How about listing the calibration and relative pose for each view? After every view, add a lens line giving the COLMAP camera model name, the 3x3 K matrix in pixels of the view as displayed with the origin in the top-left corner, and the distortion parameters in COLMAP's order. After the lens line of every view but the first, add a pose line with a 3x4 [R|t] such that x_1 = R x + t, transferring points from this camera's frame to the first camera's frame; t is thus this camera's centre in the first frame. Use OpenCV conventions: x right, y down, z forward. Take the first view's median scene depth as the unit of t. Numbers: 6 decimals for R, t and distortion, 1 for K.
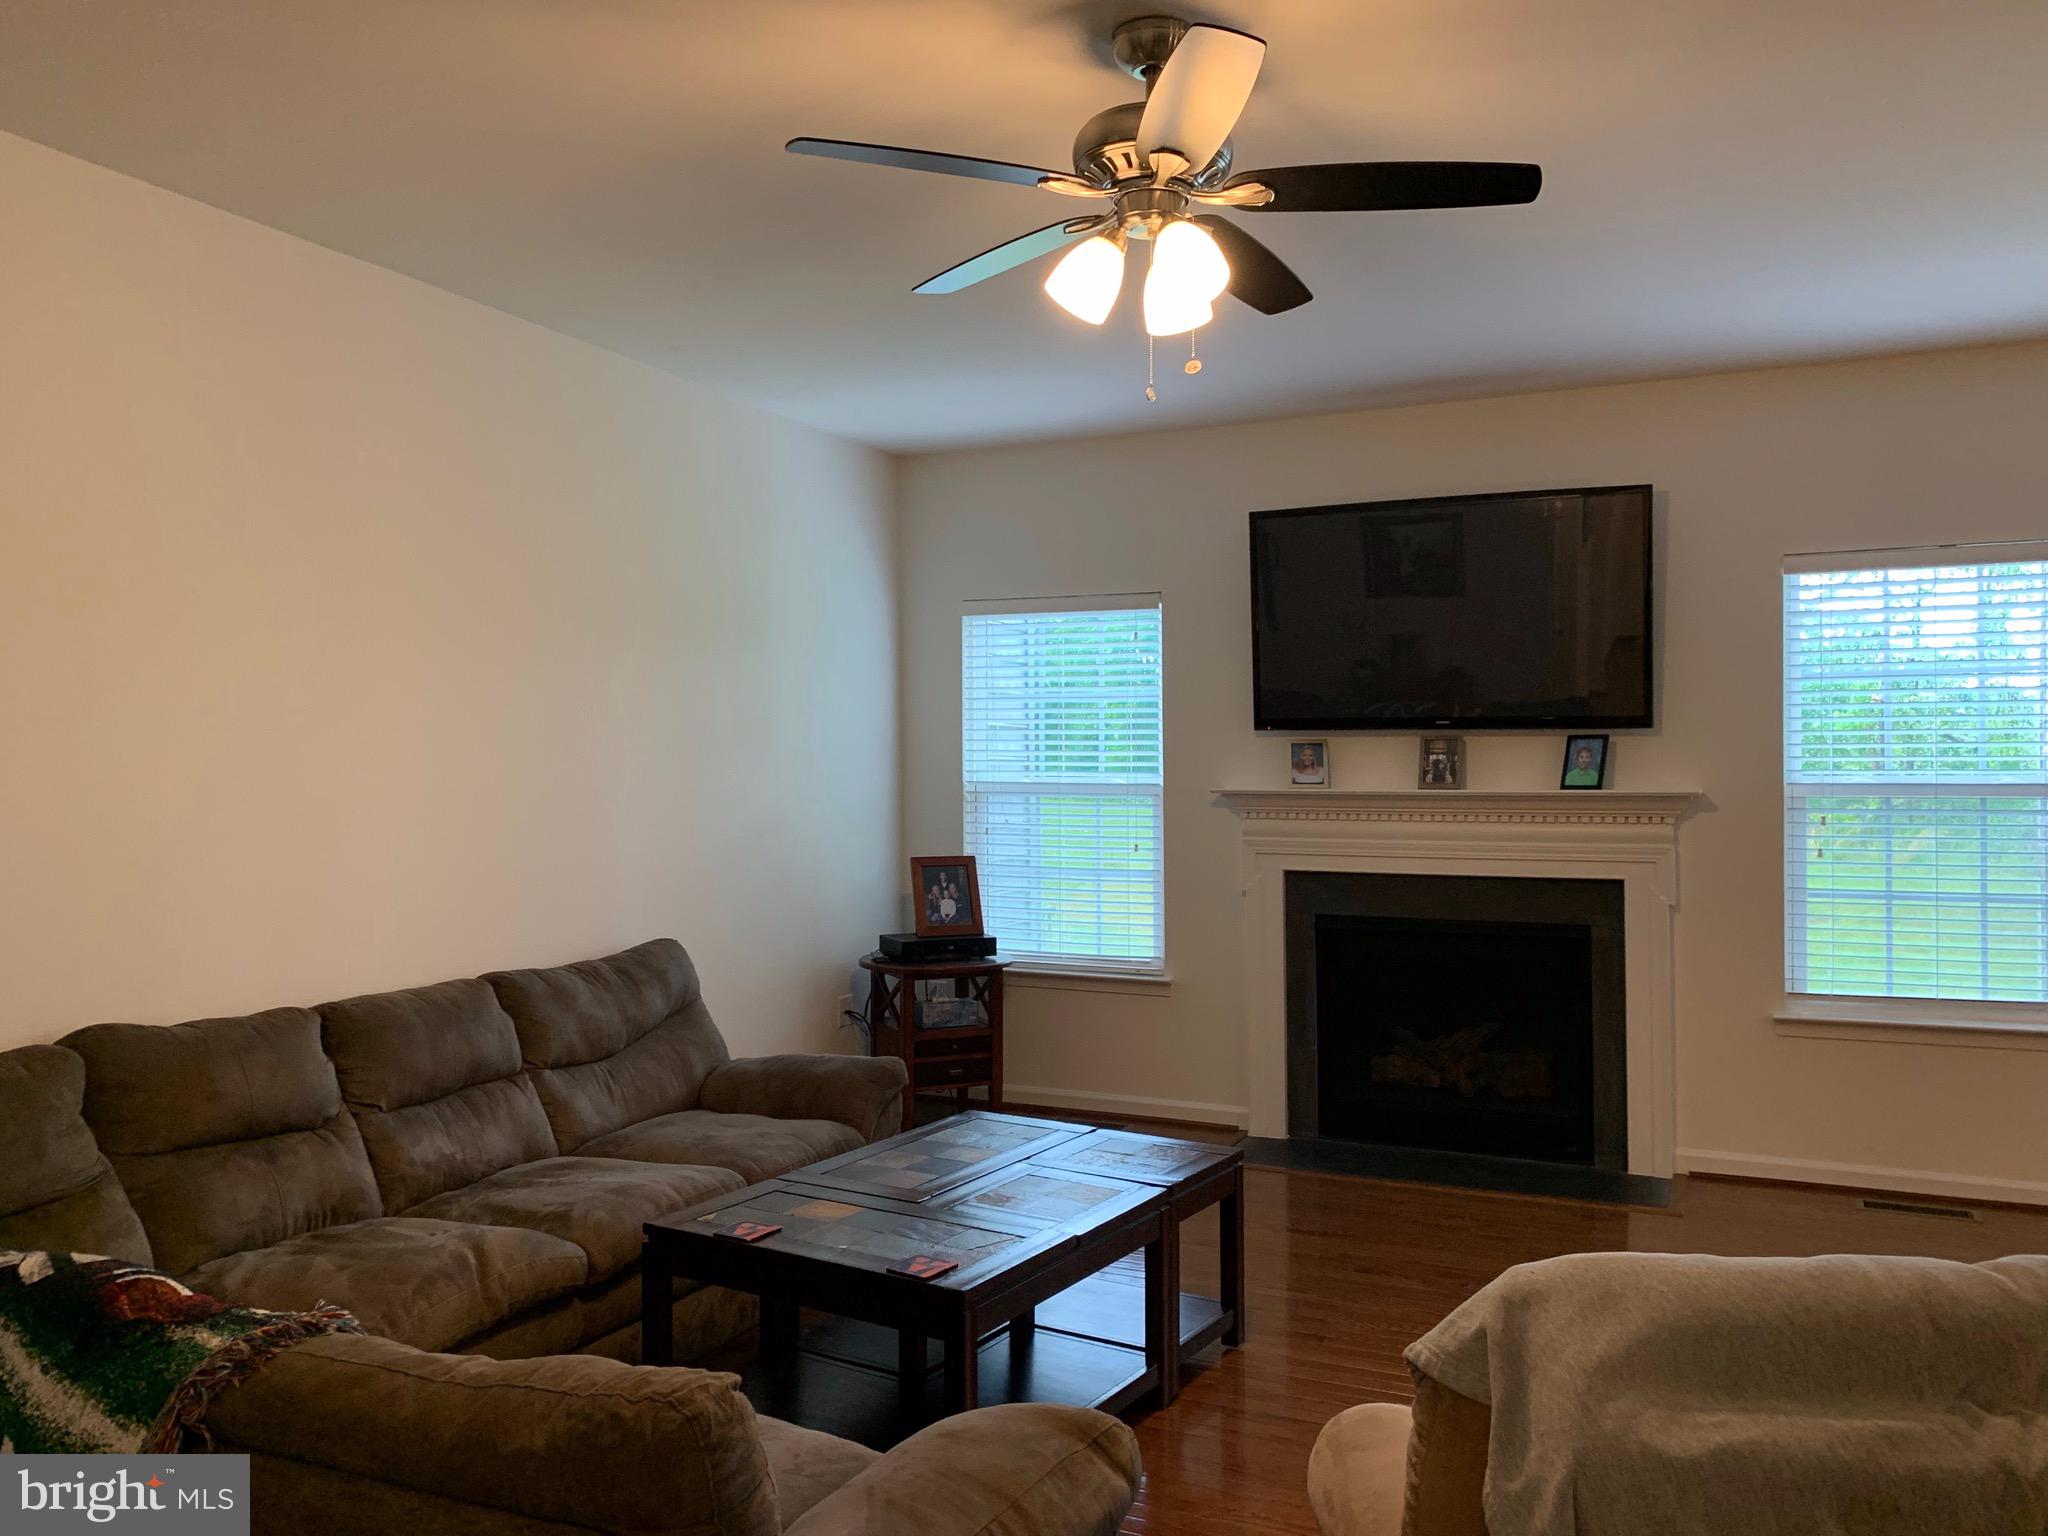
lens RADIAL K [[1559.4, 0, 990.2], [0, 1559.4, 768.1], [0, 0, 1]] dist [0.022089, -0.030997]
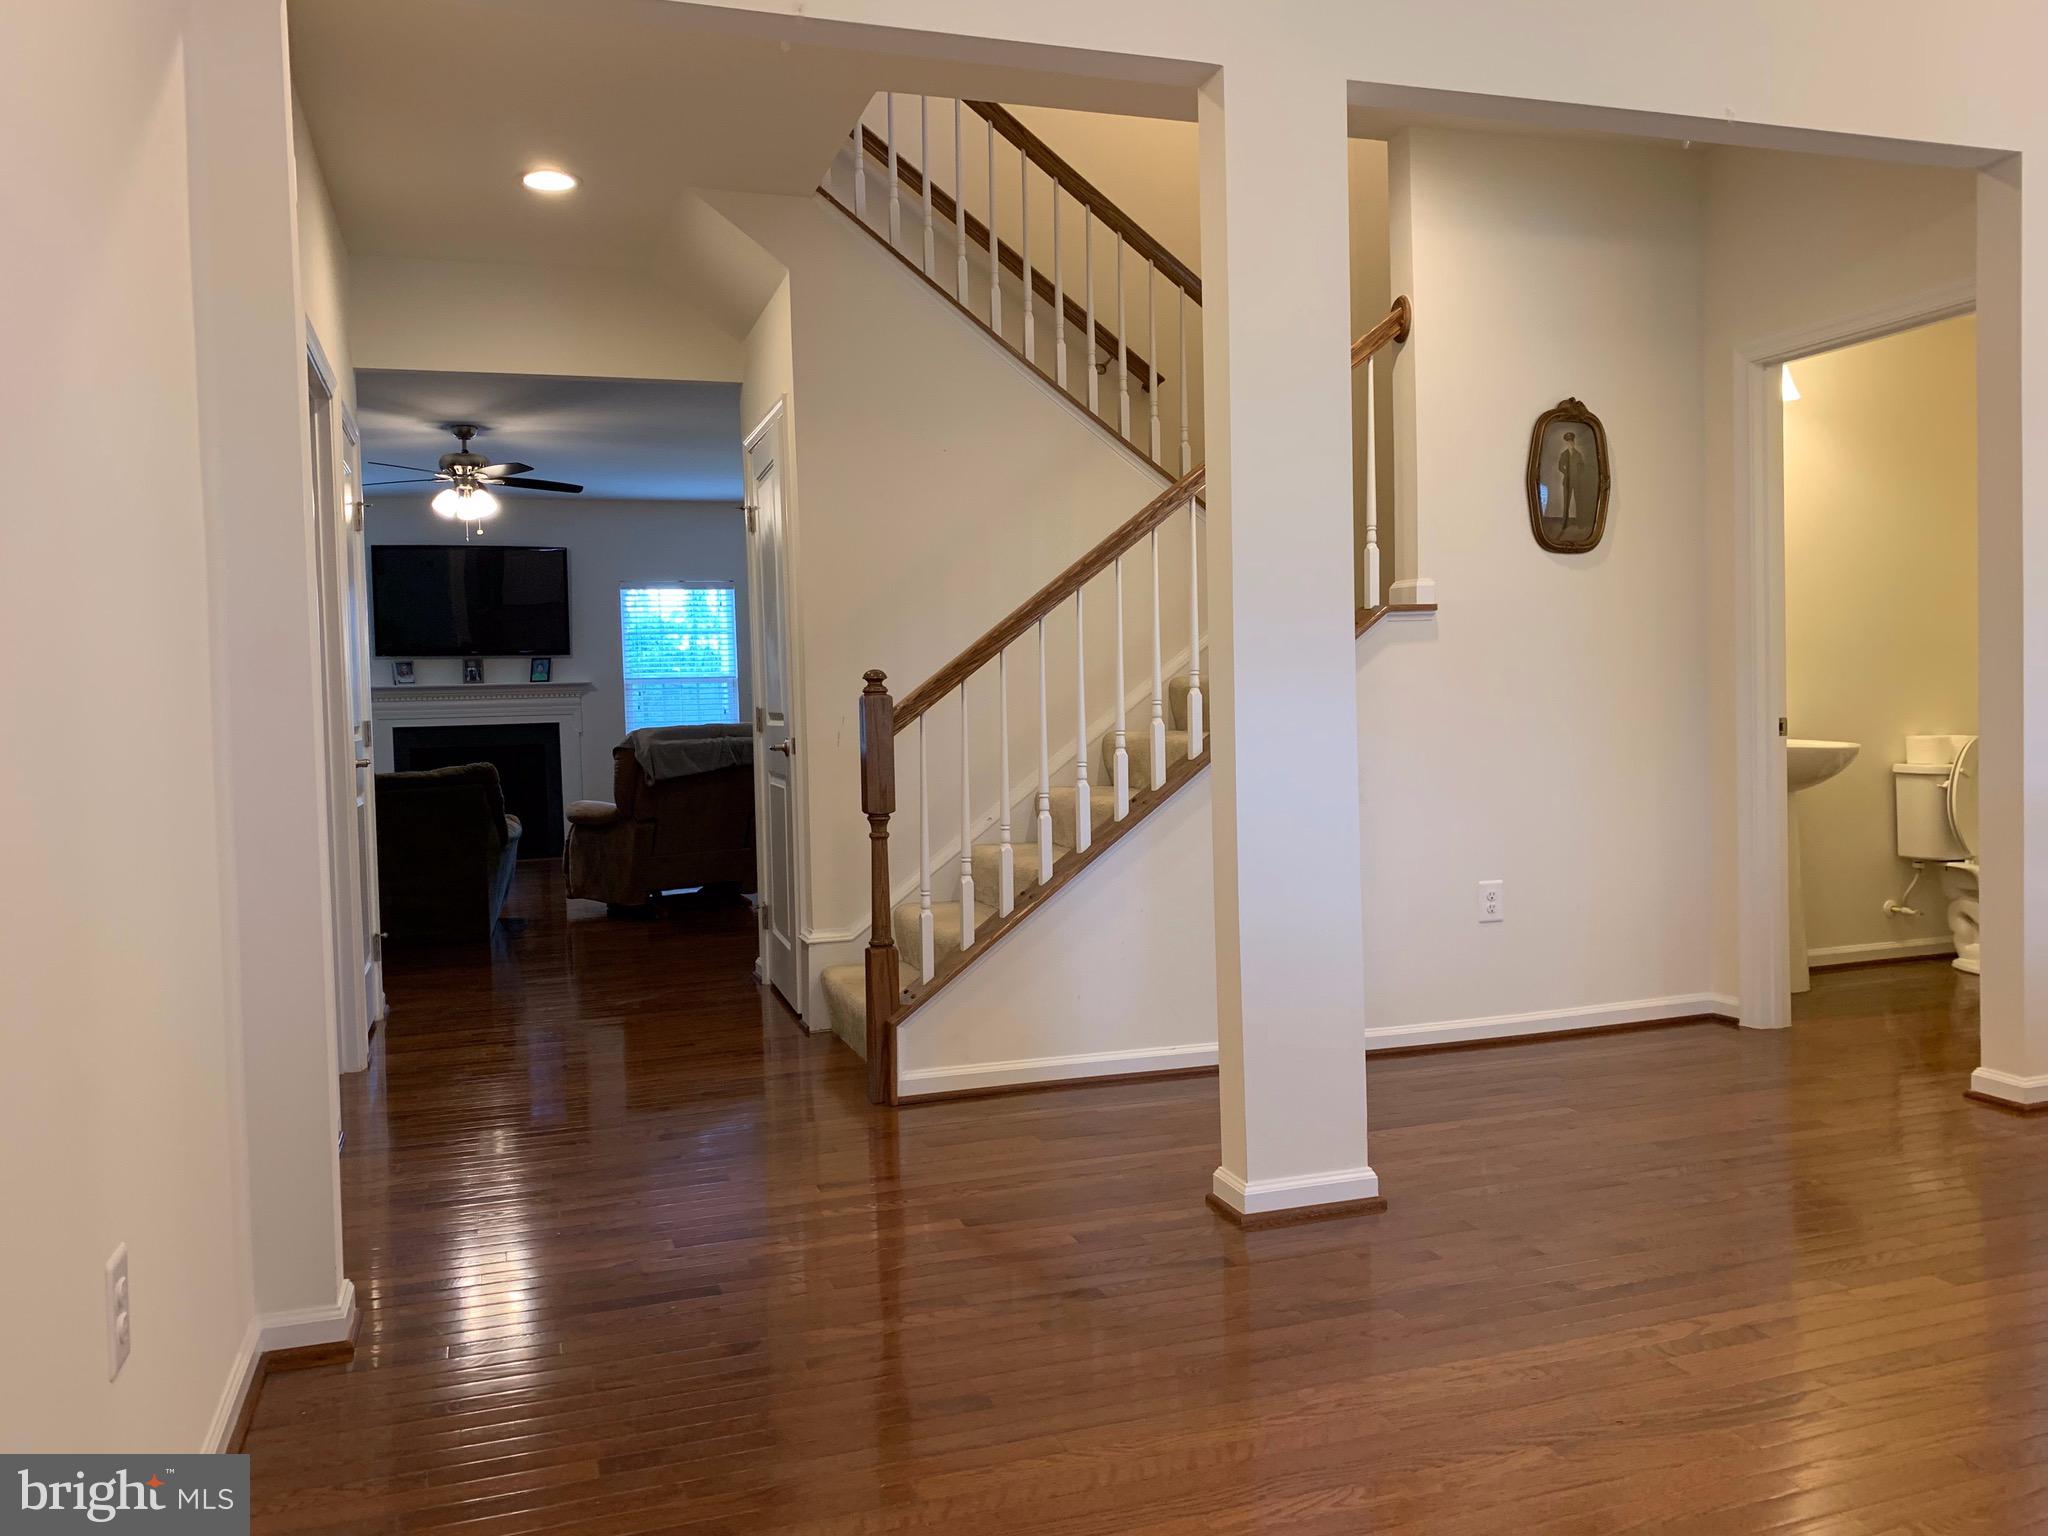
lens RADIAL K [[1559.4, 0, 1039.9], [0, 1559.4, 766.4], [0, 0, 1]] dist [0.022089, -0.030997]
pose [[0.711798, -0.044382, 0.700980, -0.680541], [0.027864, 0.999000, 0.034957, 0.075847], [-0.701831, -0.005350, 0.712323, -1.083771]]
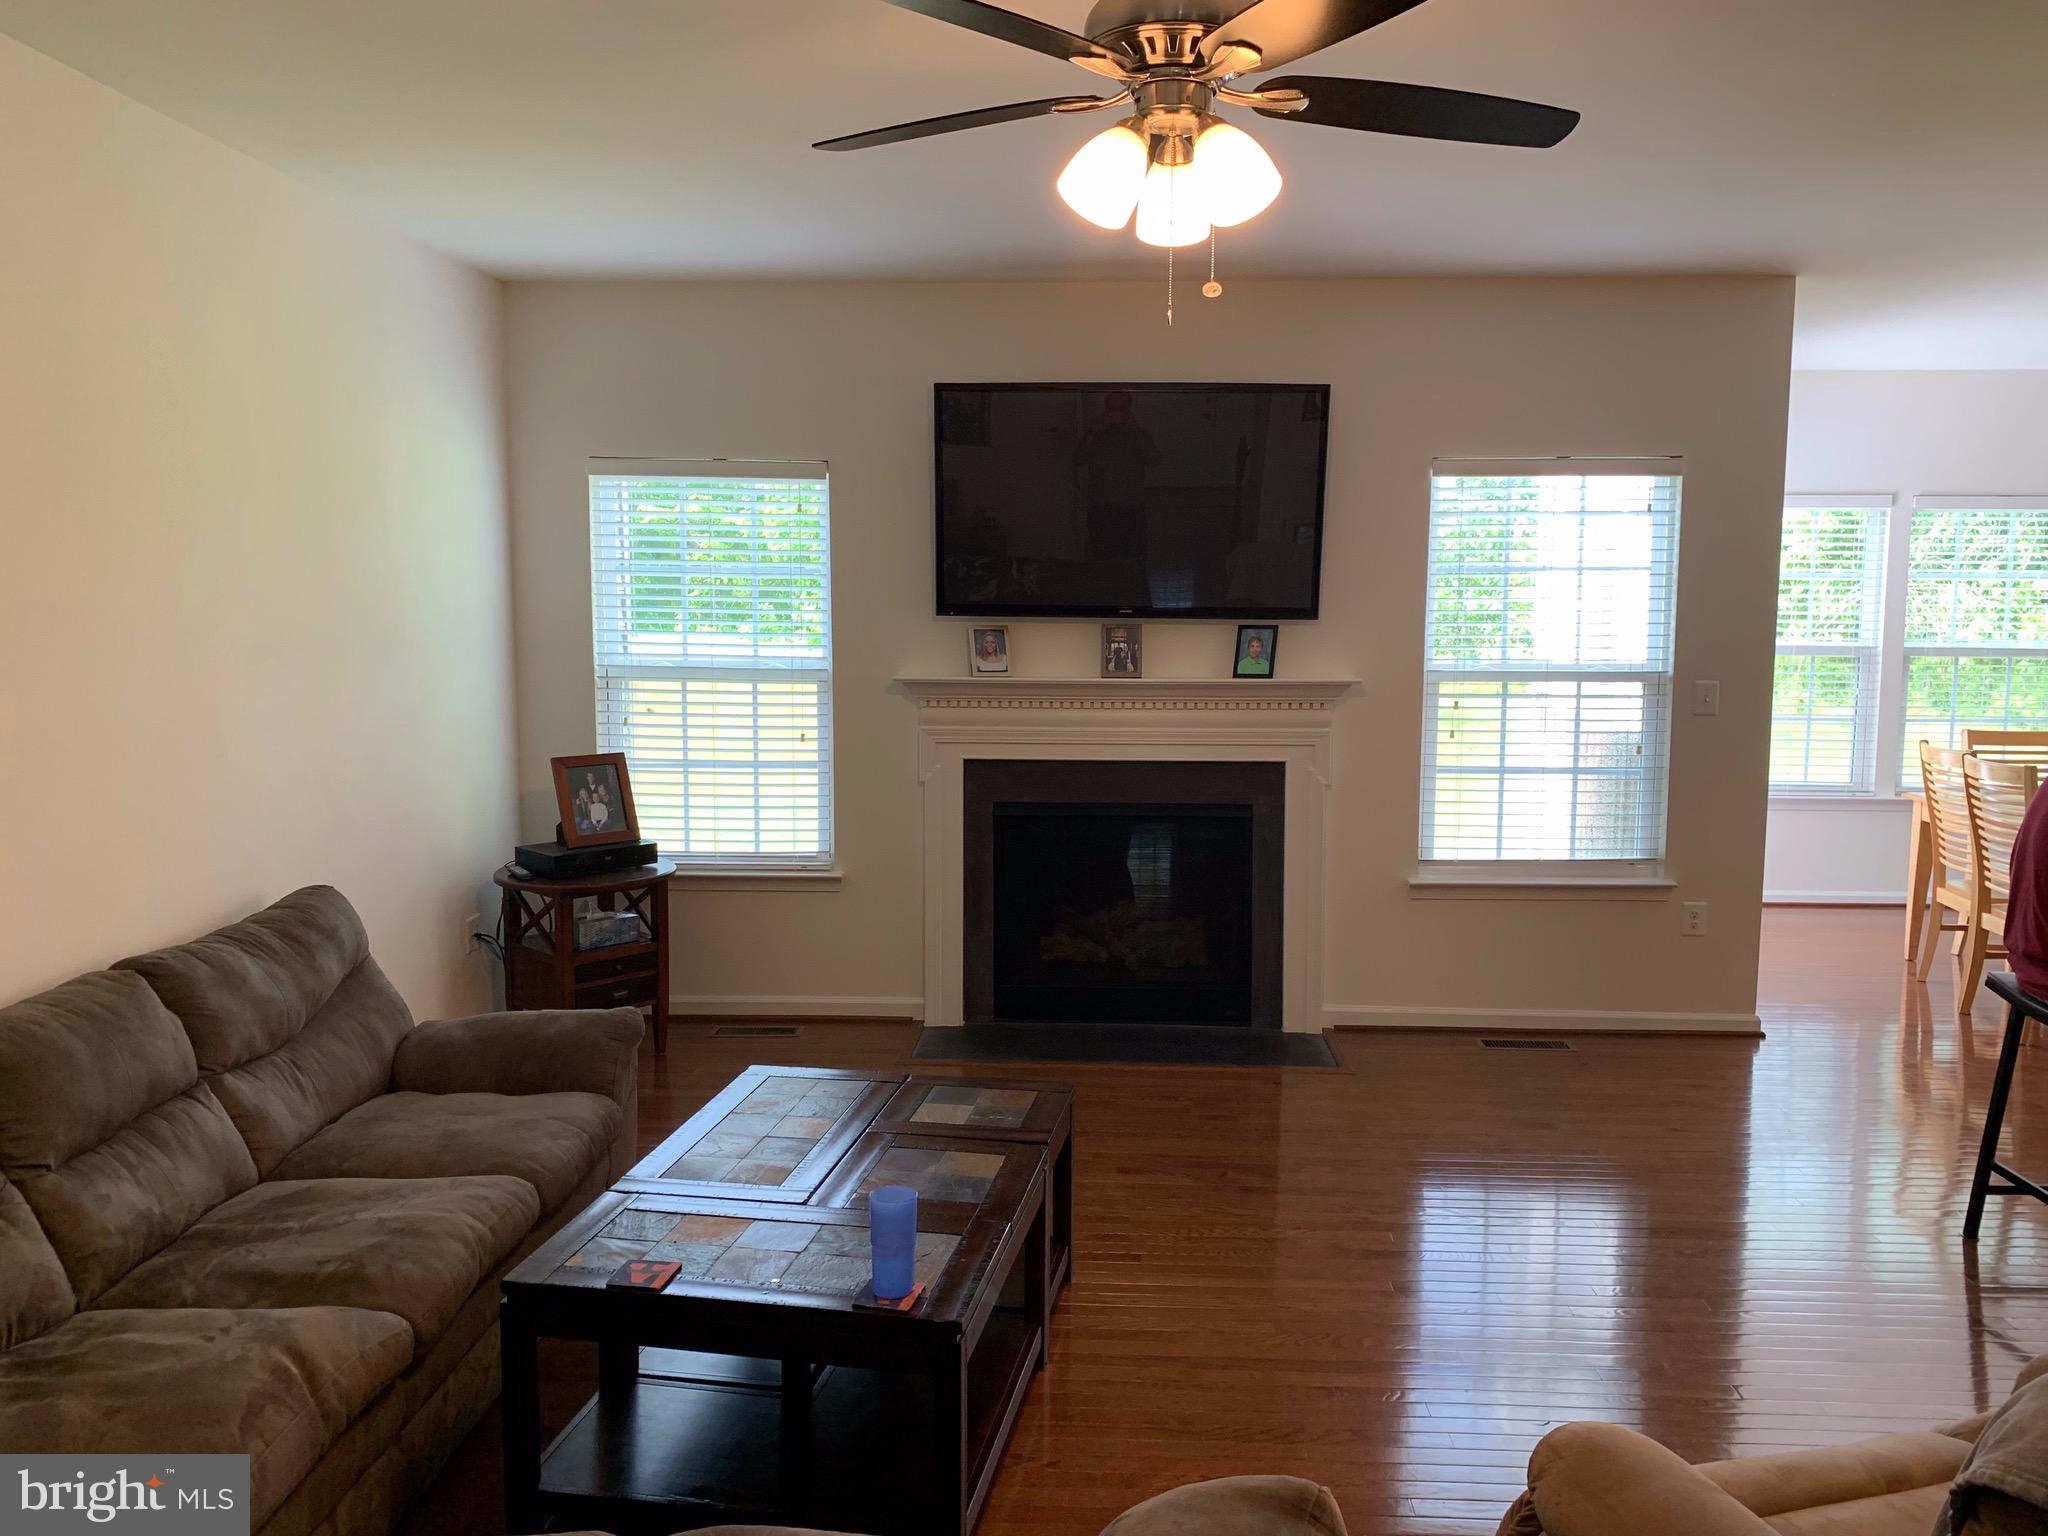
lens RADIAL K [[1559.4, 0, 1030.5], [0, 1559.4, 748.7], [0, 0, 1]] dist [0.022089, -0.030997]
pose [[0.923054, -0.034055, 0.383160, -0.161271], [-0.004315, 0.995094, 0.098839, -0.041868], [-0.384646, -0.092887, 0.918378, 0.096991]]
